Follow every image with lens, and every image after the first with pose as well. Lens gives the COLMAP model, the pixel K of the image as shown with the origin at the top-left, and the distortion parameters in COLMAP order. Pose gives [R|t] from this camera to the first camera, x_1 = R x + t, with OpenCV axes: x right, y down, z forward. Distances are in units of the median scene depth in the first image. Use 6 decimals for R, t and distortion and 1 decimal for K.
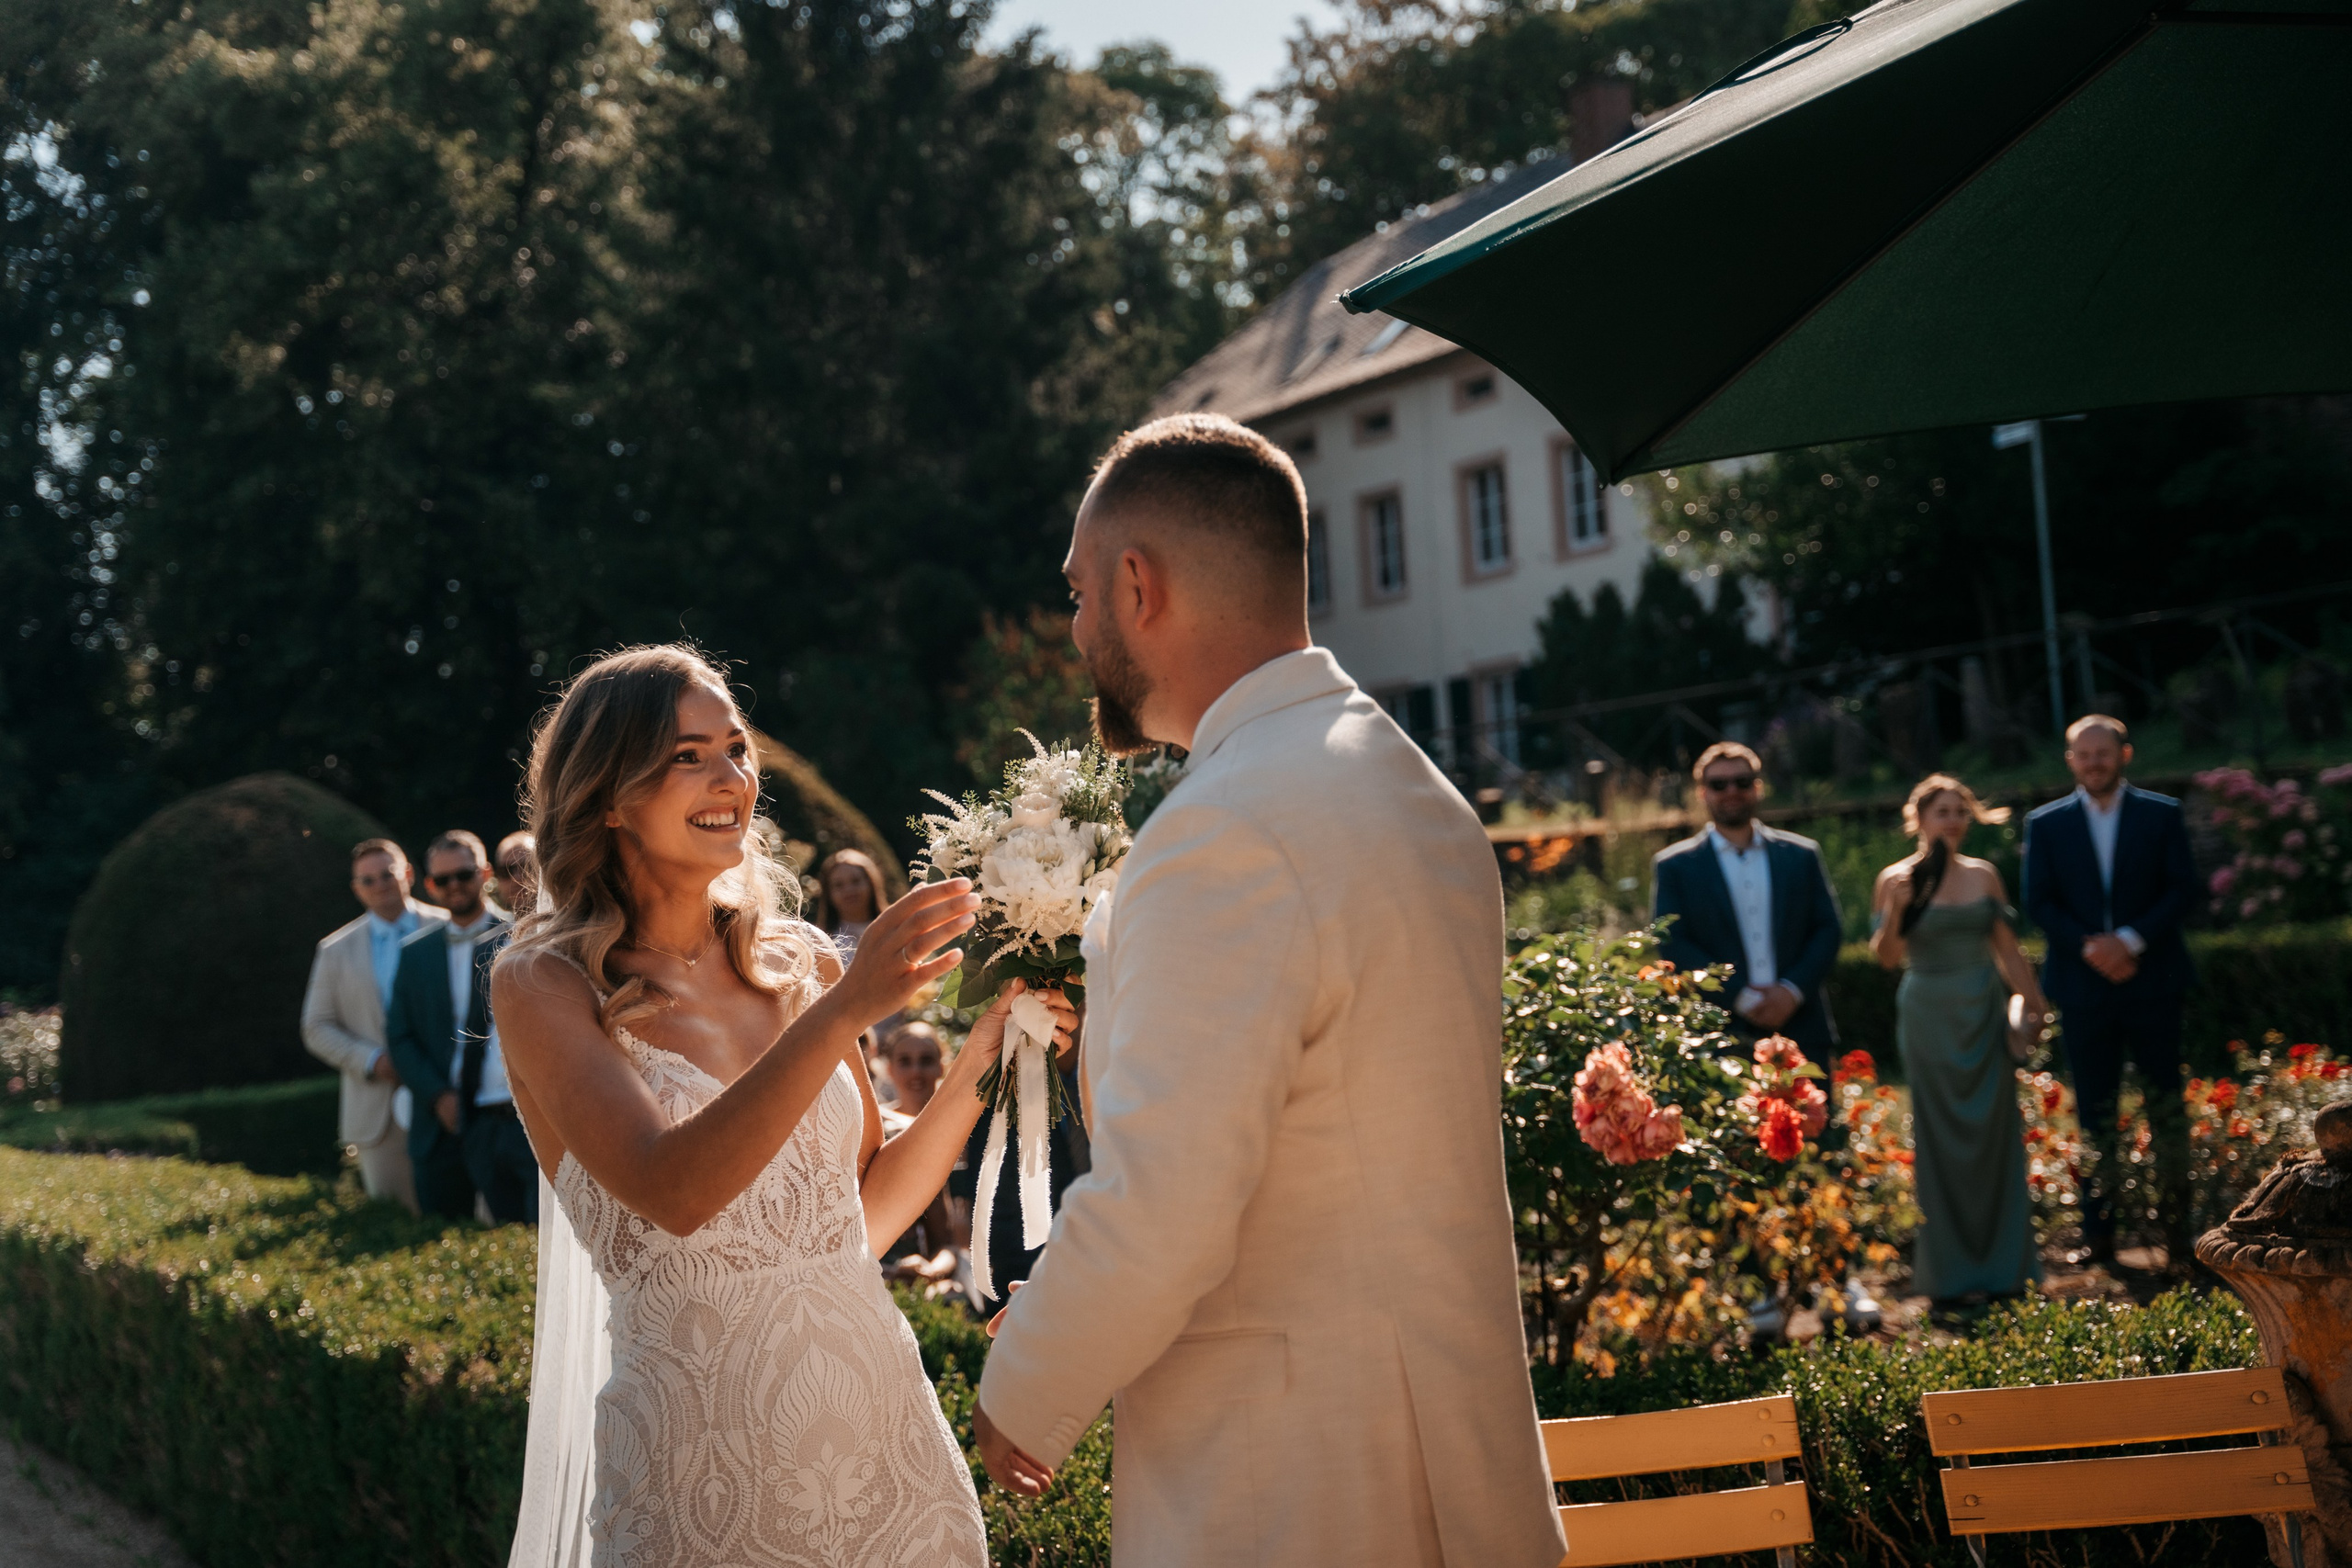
lens RADIAL K [[3103.7, 0, 1161.1], [0, 3103.7, 776.0], [0, 0, 1]] dist [0.095689, -0.230381]
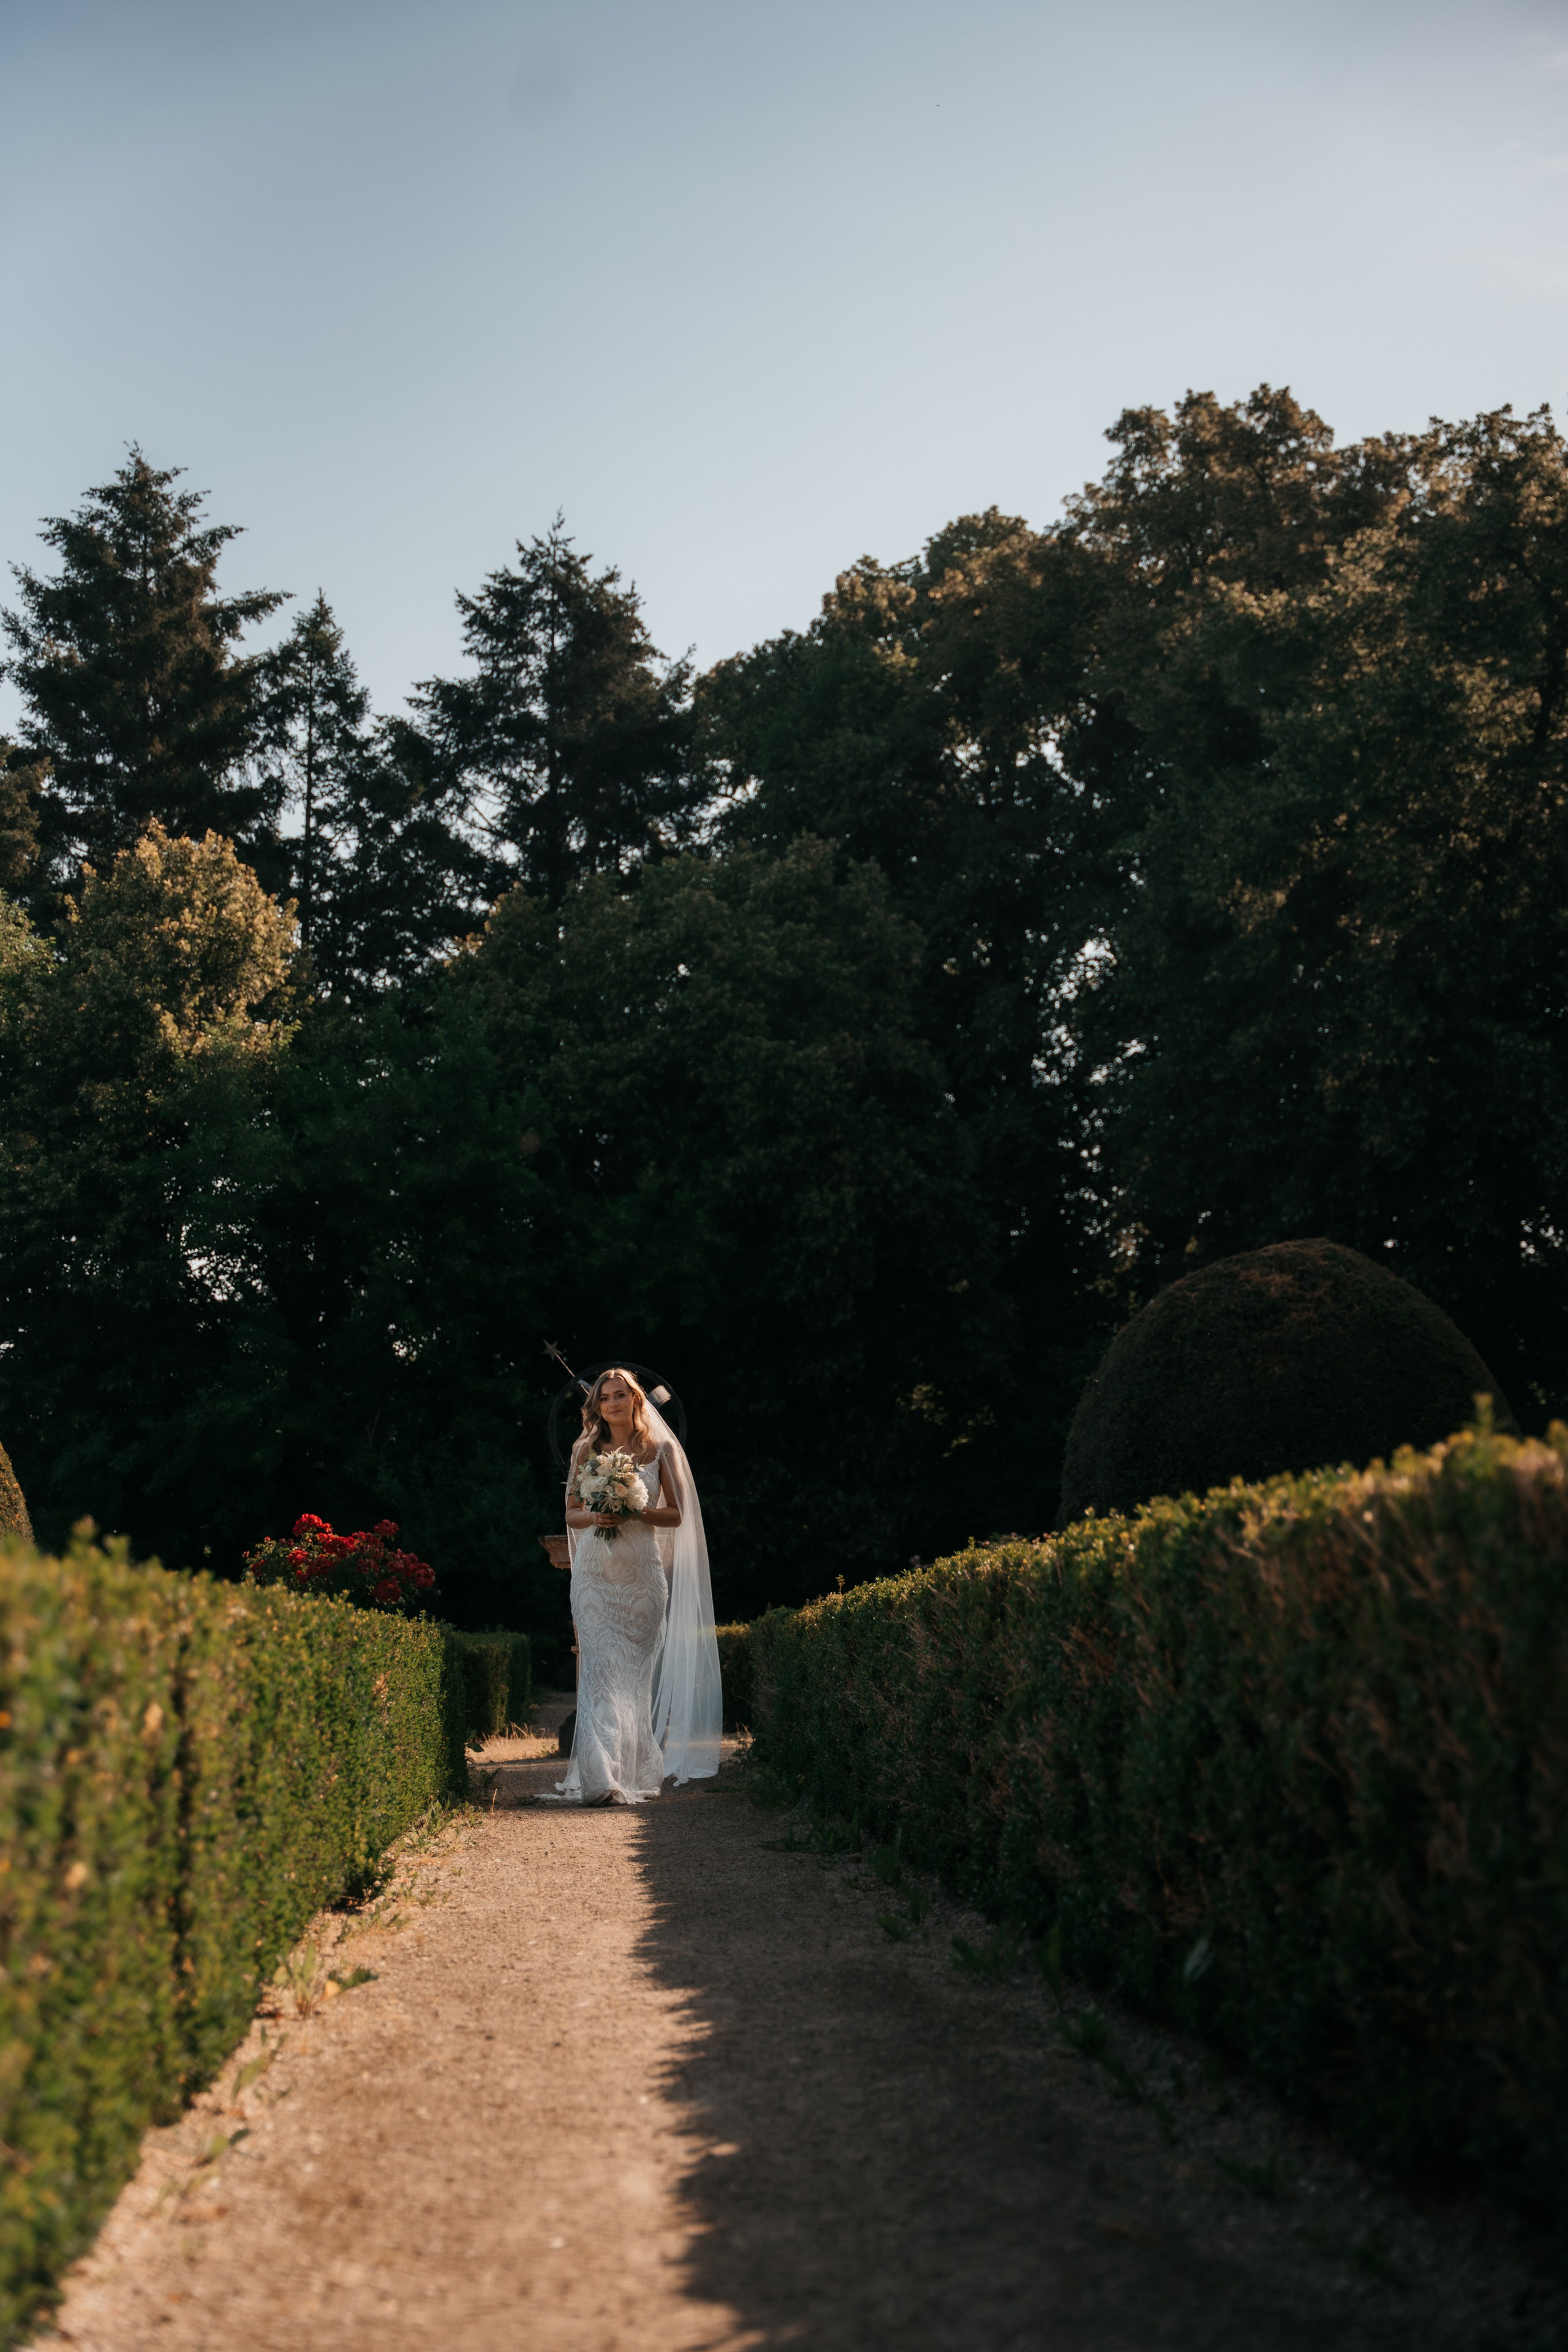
lens RADIAL K [[2981.2, 0, 784.0], [0, 2981.2, 1176.0], [0, 0, 1]] dist [0.014161, 0.014696]
pose [[0.911960, 0.005802, -0.410238, -0.061377], [-0.042883, 0.995771, -0.081246, 0.036784], [0.408031, 0.091685, 0.908352, 0.157894]]
